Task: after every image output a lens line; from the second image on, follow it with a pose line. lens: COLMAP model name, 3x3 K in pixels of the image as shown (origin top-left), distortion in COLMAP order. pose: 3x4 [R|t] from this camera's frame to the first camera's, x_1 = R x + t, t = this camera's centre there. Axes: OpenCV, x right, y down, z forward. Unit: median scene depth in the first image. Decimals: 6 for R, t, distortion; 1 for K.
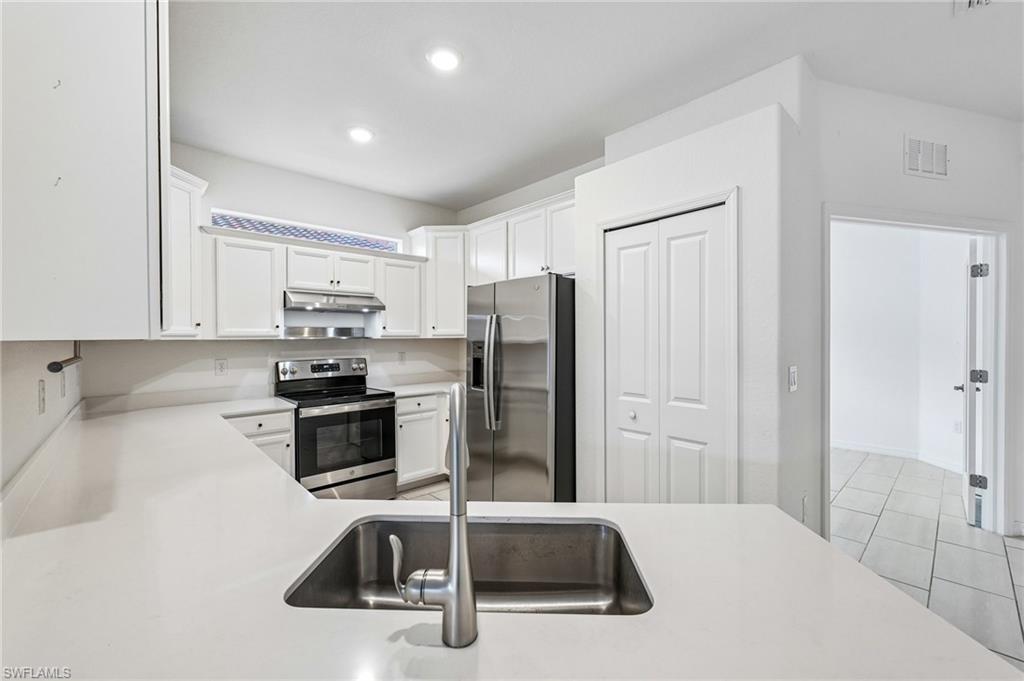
lens RADIAL K [[419.2, 0, 505.7], [0, 419.2, 336.0], [0, 0, 1]] dist [0.002576, -0.000367]
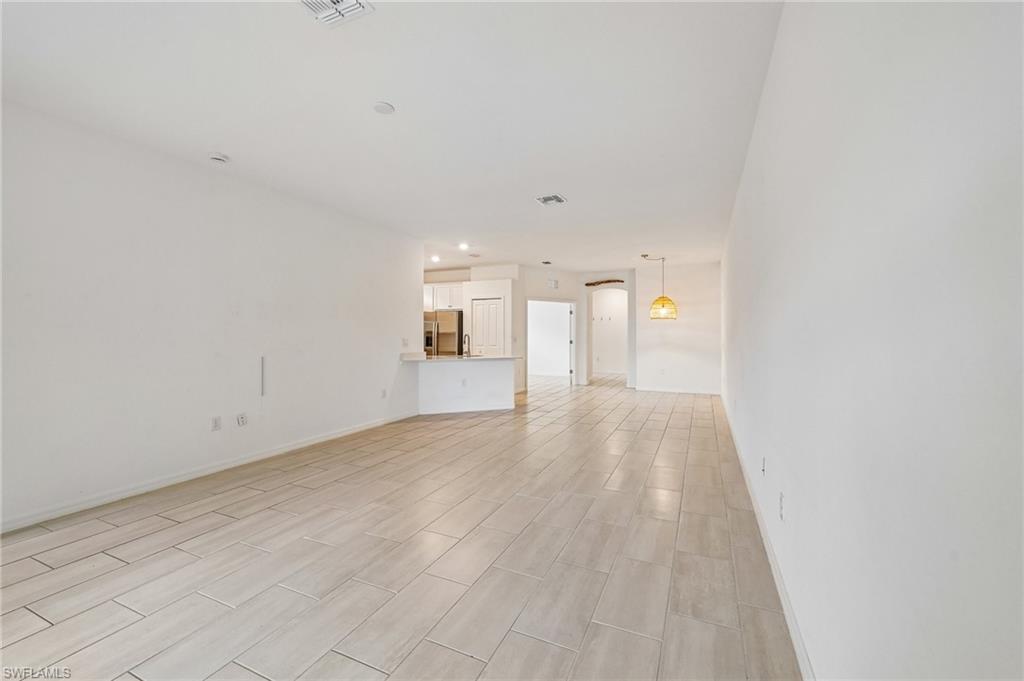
lens RADIAL K [[419.2, 0, 510.3], [0, 419.2, 341.9], [0, 0, 1]] dist [0.002576, -0.000367]
pose [[0.922177, -0.007647, 0.386693, -0.736546], [-0.001492, 0.999727, 0.023329, 0.011805], [-0.386765, -0.022091, 0.921914, -2.101719]]
